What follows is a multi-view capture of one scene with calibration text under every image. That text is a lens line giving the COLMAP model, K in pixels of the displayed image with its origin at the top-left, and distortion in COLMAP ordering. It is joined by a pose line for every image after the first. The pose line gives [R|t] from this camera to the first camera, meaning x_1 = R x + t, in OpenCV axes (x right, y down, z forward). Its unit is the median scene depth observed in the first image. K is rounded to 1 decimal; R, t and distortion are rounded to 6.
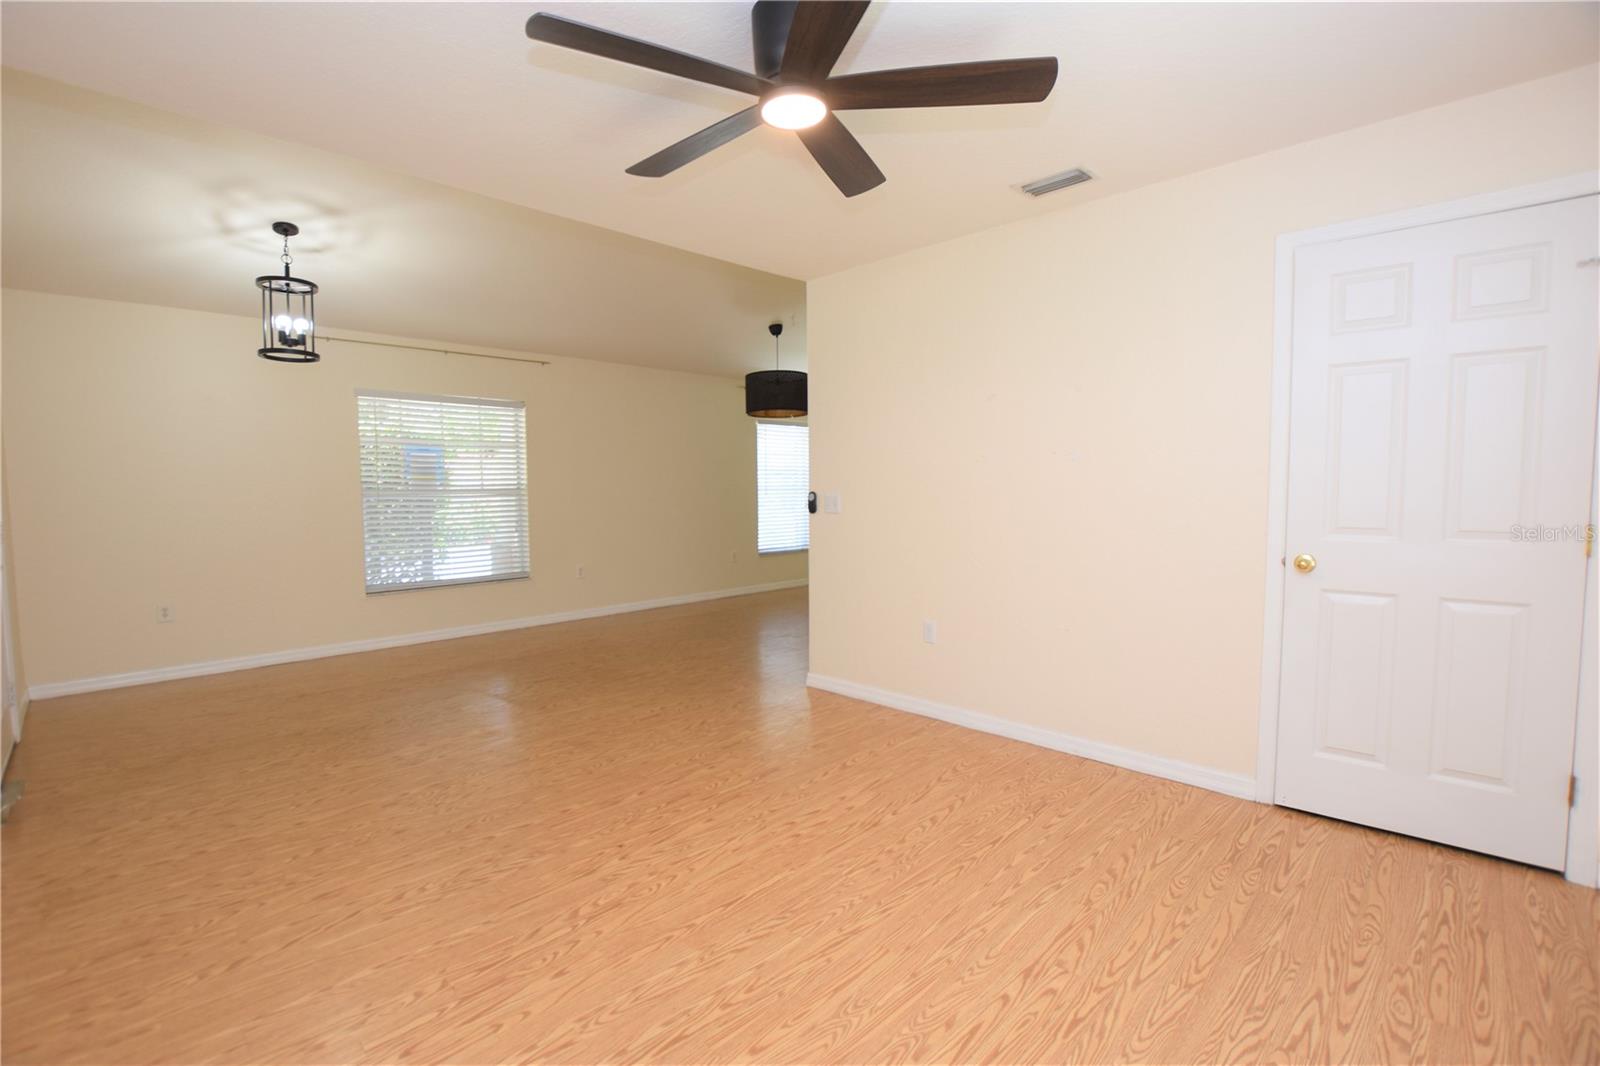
lens RADIAL K [[713.5, 0, 792.3], [0, 713.5, 533.0], [0, 0, 1]] dist [-0.034465, 0.004934]
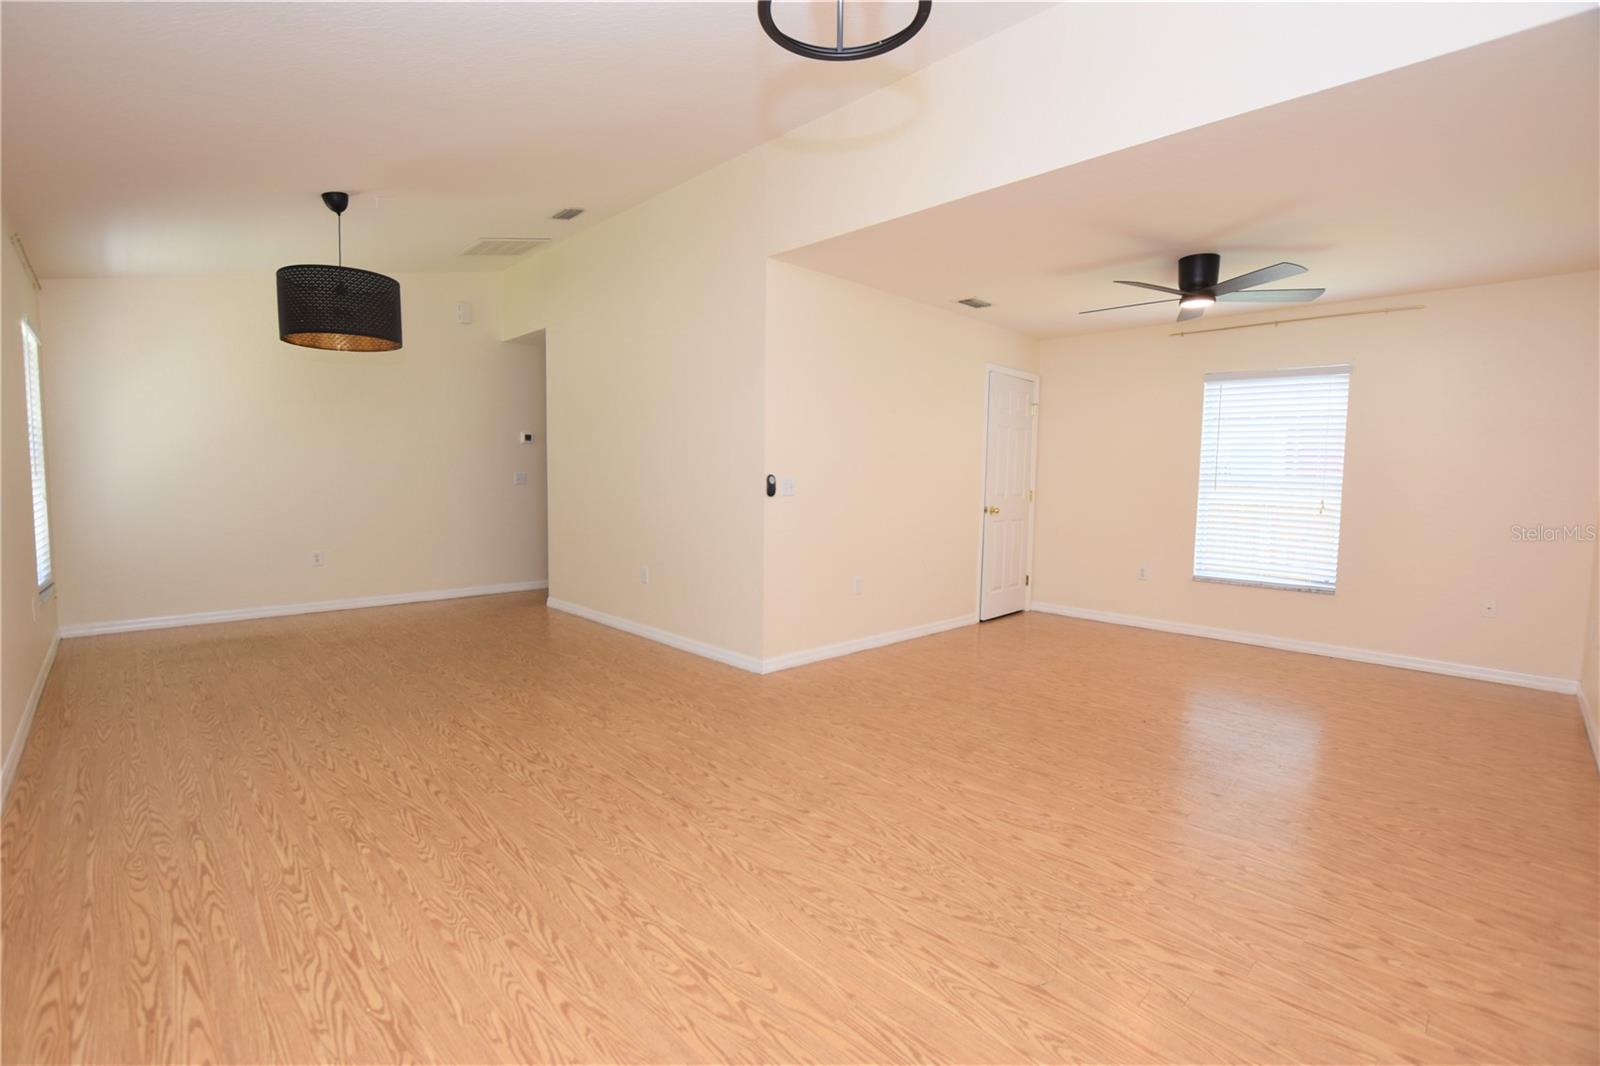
lens RADIAL K [[713.5, 0, 788.8], [0, 713.5, 525.2], [0, 0, 1]] dist [-0.034465, 0.004934]
pose [[0.030365, -0.057405, 0.997889, -1.454272], [0.049037, 0.997233, 0.055875, -0.064504], [-0.998335, 0.047237, 0.033096, 1.432407]]
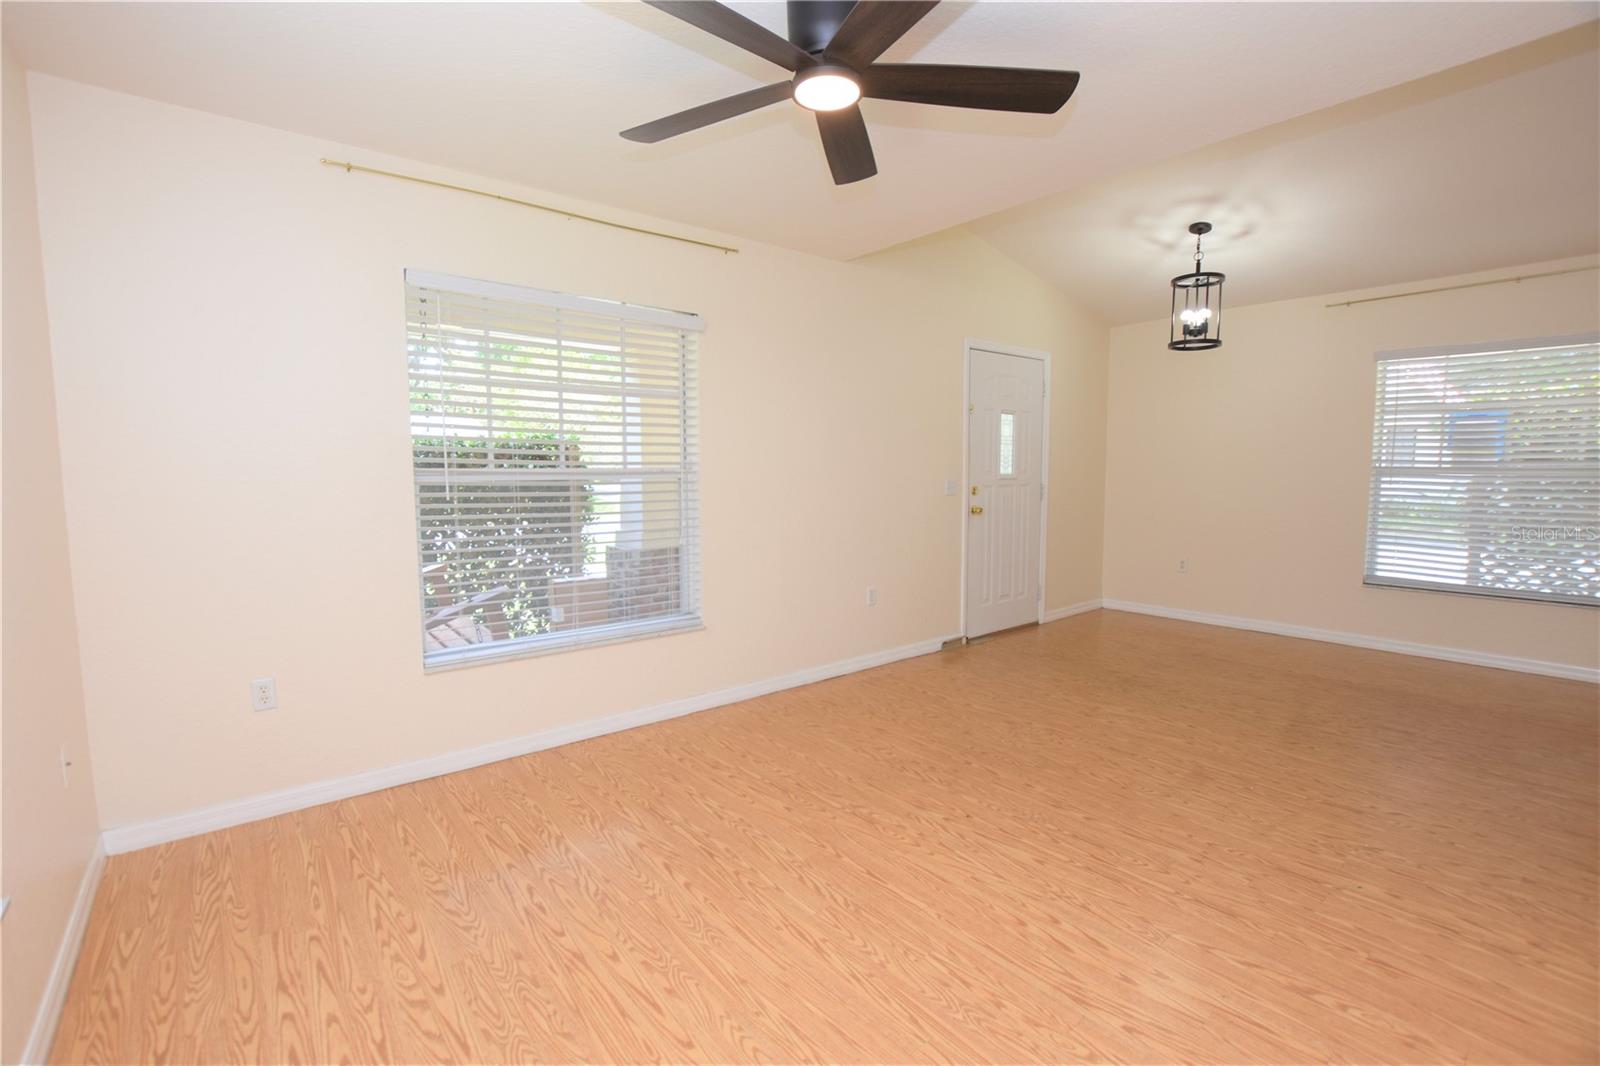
lens RADIAL K [[713.5, 0, 787.2], [0, 713.5, 532.6], [0, 0, 1]] dist [-0.034465, 0.004934]
pose [[-0.113375, 0.100989, -0.988406, 0.669859], [-0.057933, 0.992456, 0.108048, -0.060156], [0.991862, 0.069512, -0.106669, 0.705245]]
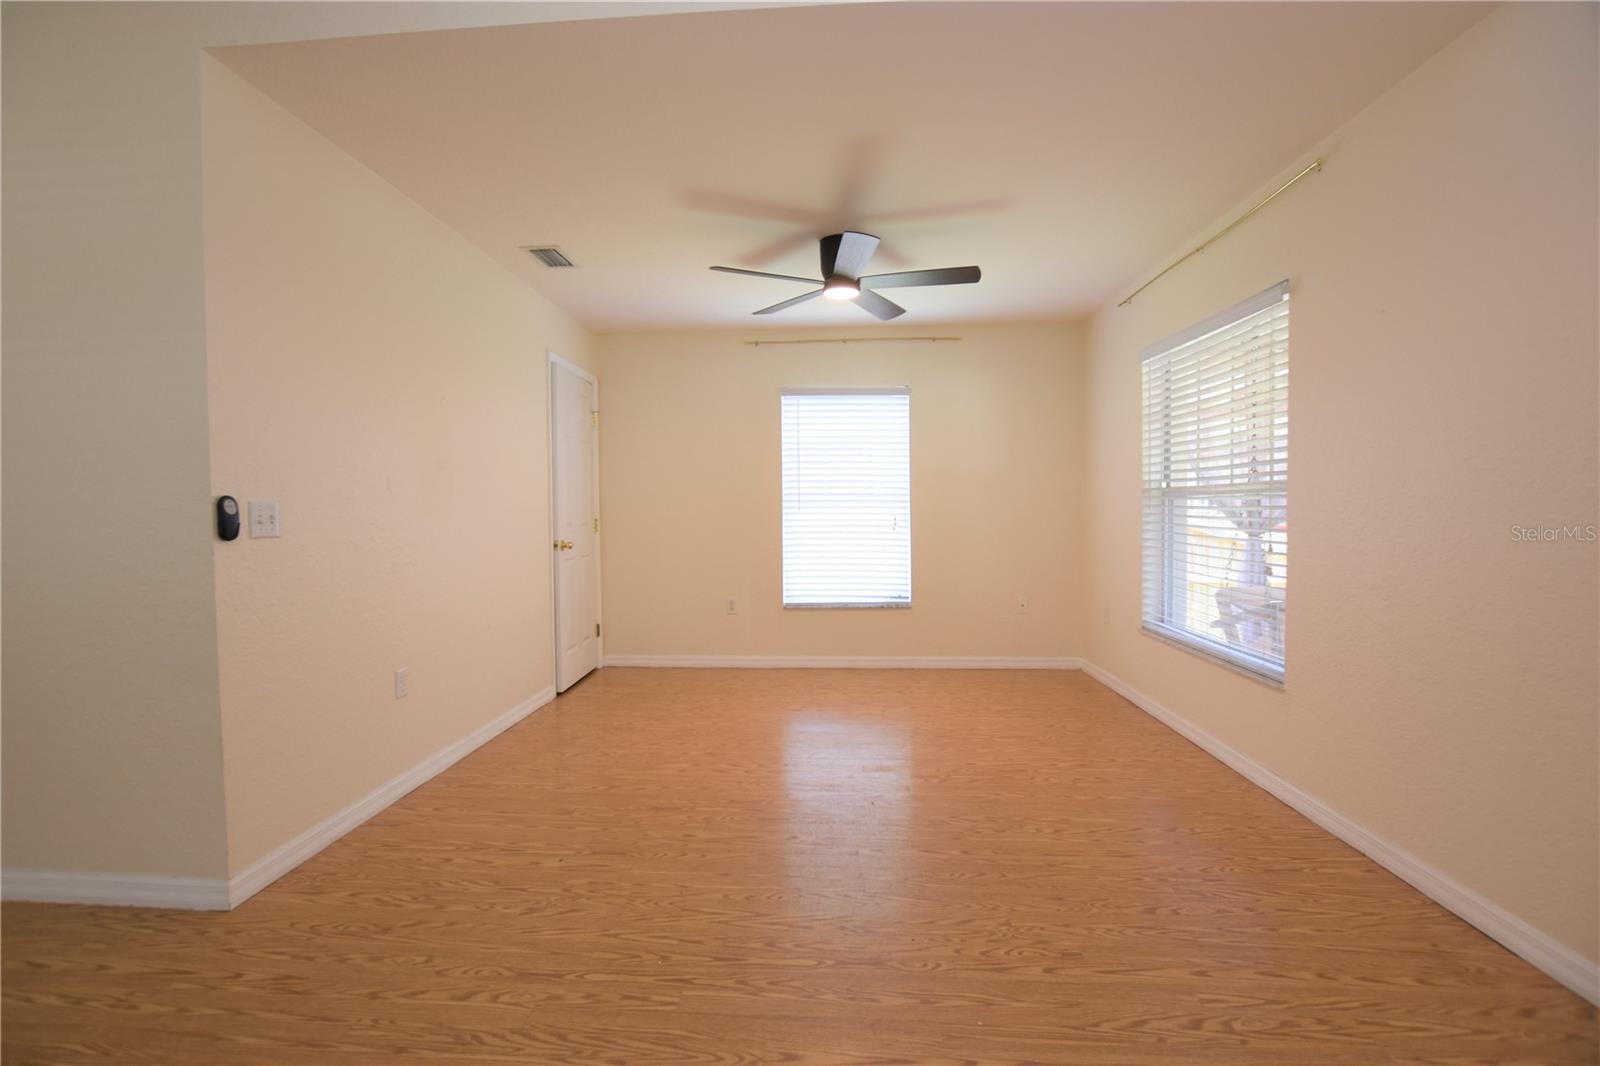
lens RADIAL K [[713.5, 0, 790.3], [0, 713.5, 531.7], [0, 0, 1]] dist [-0.034465, 0.004934]
pose [[-0.653153, -0.005102, 0.757209, -0.872523], [0.065205, 0.995884, 0.062955, -0.058649], [-0.754413, 0.090493, -0.650132, 1.547802]]
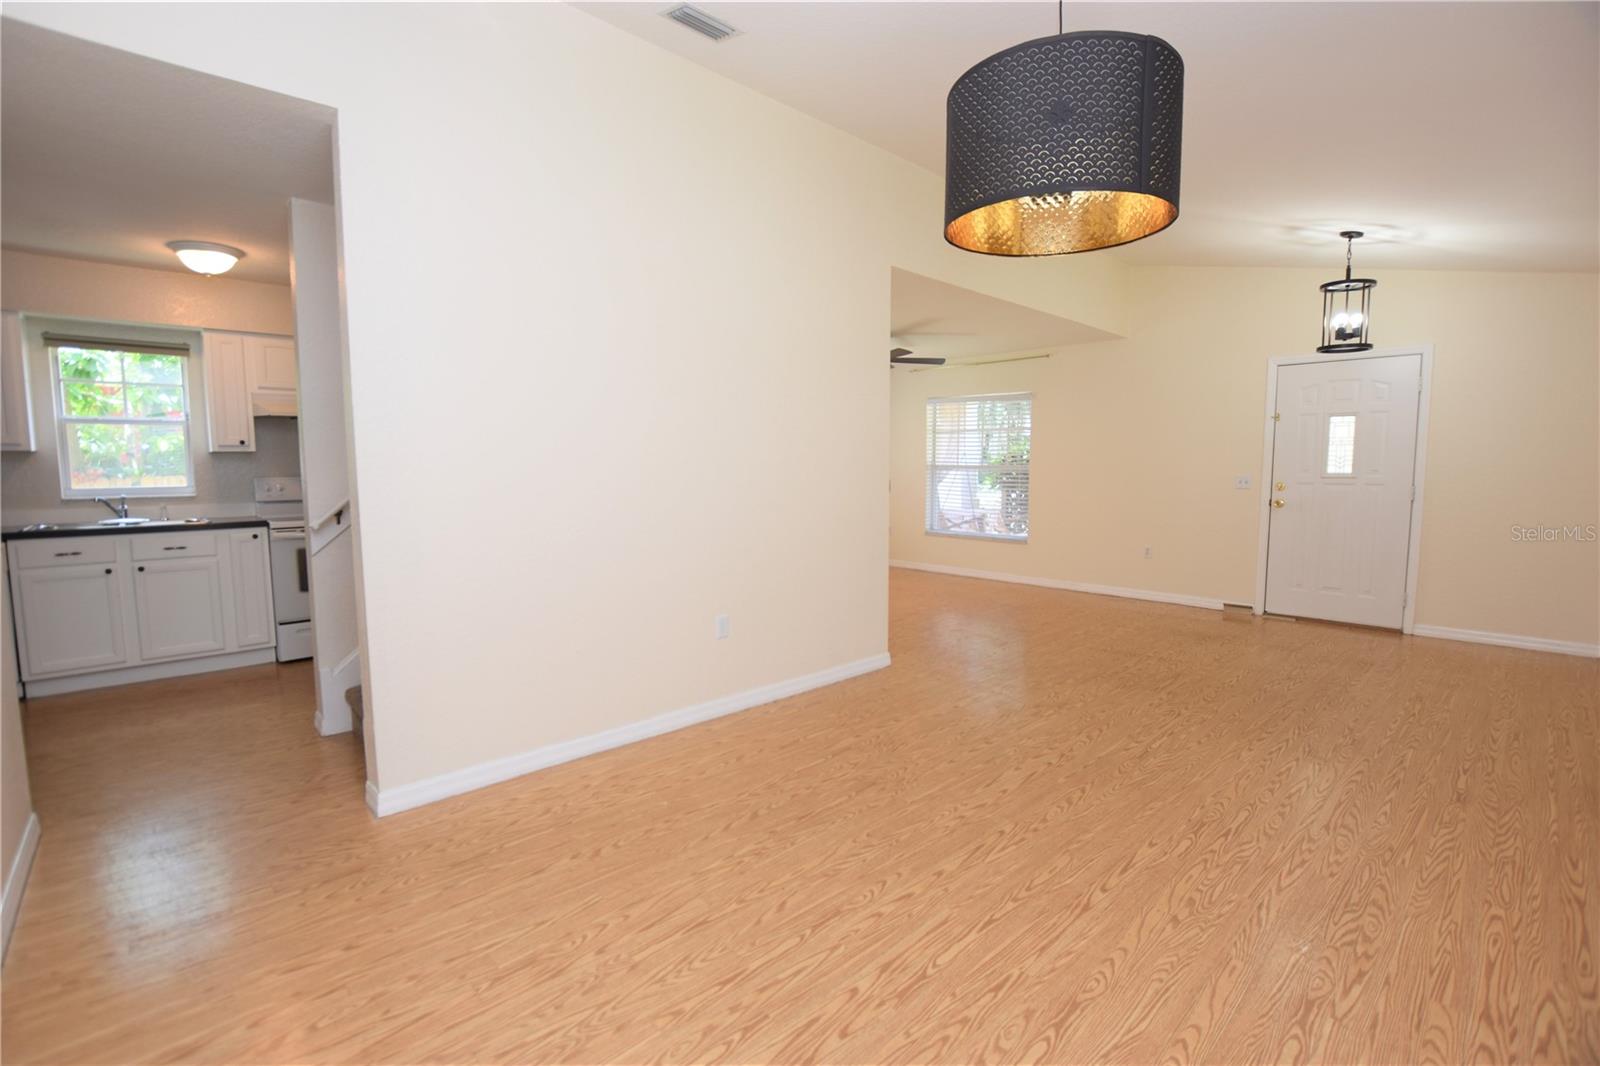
lens RADIAL K [[713.5, 0, 782.6], [0, 713.5, 533.2], [0, 0, 1]] dist [-0.034465, 0.004934]
pose [[-0.998369, 0.010017, 0.056205, 0.198454], [0.018925, 0.986890, 0.160281, -0.221329], [-0.053862, 0.161083, -0.985470, 3.109364]]
